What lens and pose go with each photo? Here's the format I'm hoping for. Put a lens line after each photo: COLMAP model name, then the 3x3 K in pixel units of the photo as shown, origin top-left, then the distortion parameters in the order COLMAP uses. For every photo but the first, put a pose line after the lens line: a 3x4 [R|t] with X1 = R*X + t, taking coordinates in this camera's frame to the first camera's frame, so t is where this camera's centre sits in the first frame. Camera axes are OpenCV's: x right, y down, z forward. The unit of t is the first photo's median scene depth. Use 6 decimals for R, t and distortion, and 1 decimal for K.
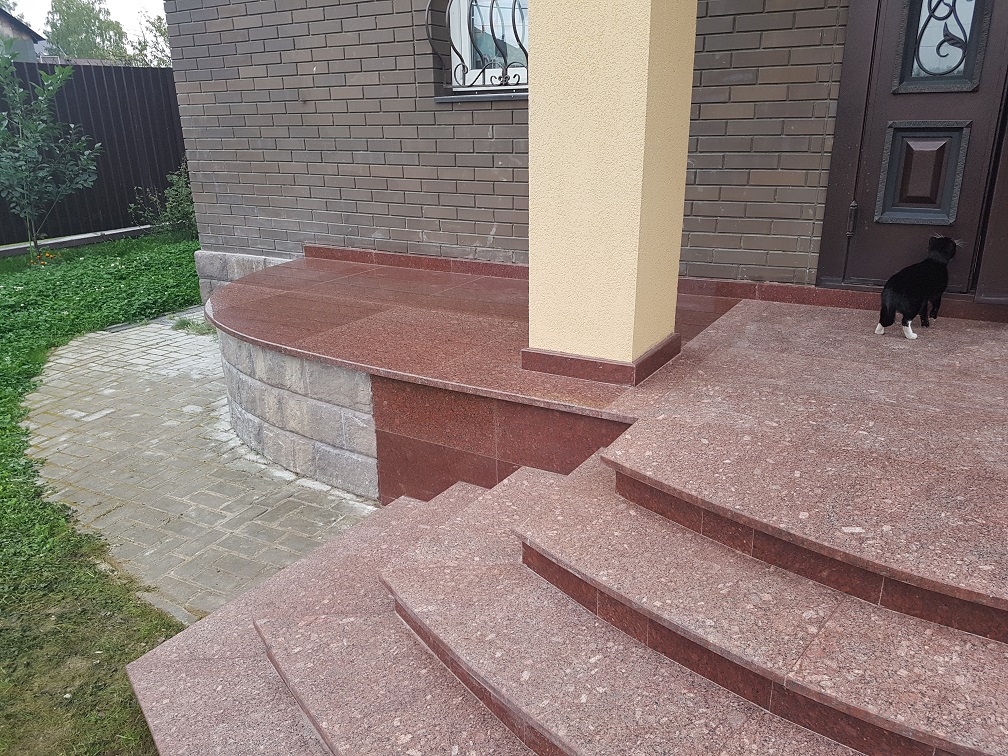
lens RADIAL K [[775.6, 0, 504.3], [0, 775.6, 393.9], [0, 0, 1]] dist [0.171071, -0.246468]
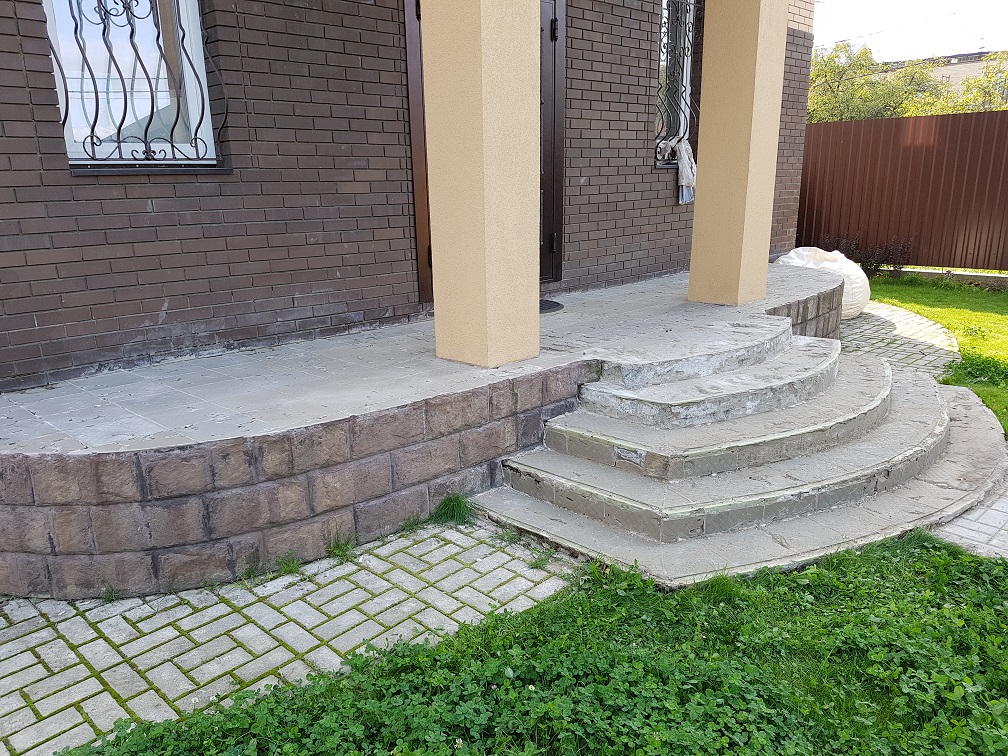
lens RADIAL K [[770.9, 0, 483.5], [0, 770.9, 426.3], [0, 0, 1]] dist [-0.034381, 0.000475]
pose [[0.262677, -0.267160, 0.927160, -1.109729], [0.340286, 0.924813, 0.170076, -0.144915], [-0.902888, 0.270825, 0.333838, 0.543151]]
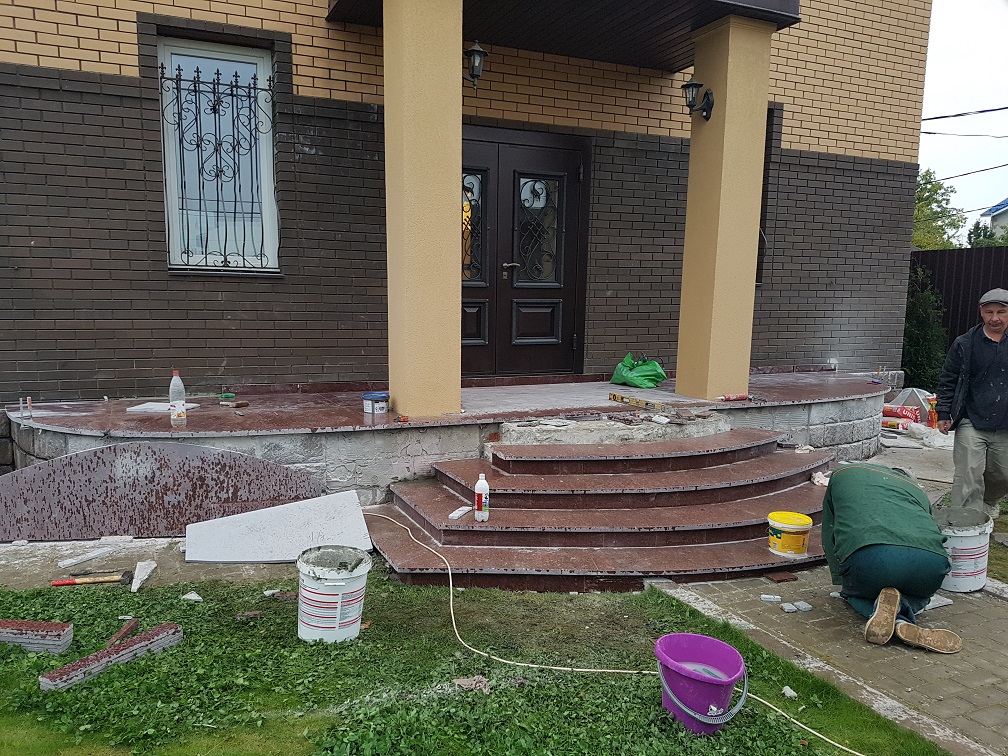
lens RADIAL K [[761.6, 0, 502.3], [0, 761.6, 410.3], [0, 0, 1]] dist [0.108584, -0.162666]
pose [[0.564731, -0.089225, 0.820437, -1.190593], [0.253955, 0.964687, -0.069892, 0.123088], [-0.785230, 0.247825, 0.567448, -0.185039]]
